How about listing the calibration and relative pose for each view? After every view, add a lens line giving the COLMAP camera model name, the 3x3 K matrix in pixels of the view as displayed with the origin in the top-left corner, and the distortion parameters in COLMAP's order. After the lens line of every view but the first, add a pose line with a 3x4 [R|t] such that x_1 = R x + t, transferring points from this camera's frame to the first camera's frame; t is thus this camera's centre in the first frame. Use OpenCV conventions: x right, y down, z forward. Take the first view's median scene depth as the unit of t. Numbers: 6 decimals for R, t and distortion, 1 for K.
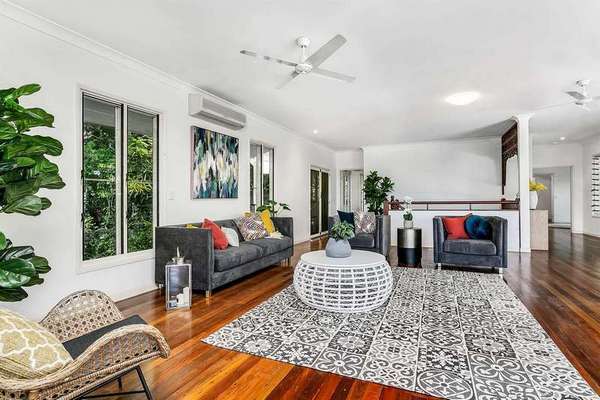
lens RADIAL K [[290.9, 0, 300.0], [0, 290.9, 200.0], [0, 0, 1]] dist [0.000570, 0.000720]
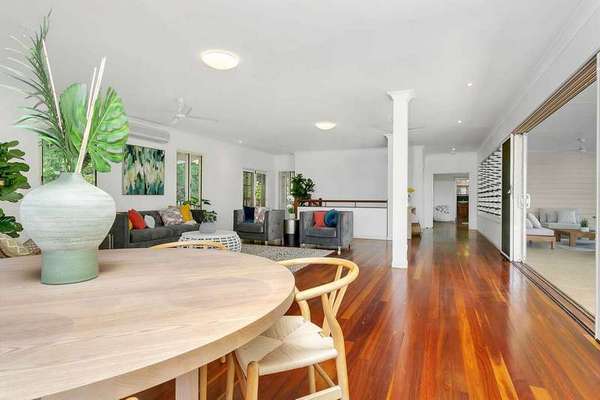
lens RADIAL K [[316.1, 0, 300.0], [0, 316.1, 200.0], [0, 0, 1]] dist [-0.002344, -0.001244]
pose [[0.999836, 0.016148, 0.008230, 0.440147], [-0.016223, 0.999827, 0.009060, -0.006118], [-0.008083, -0.009192, 0.999925, -0.505711]]
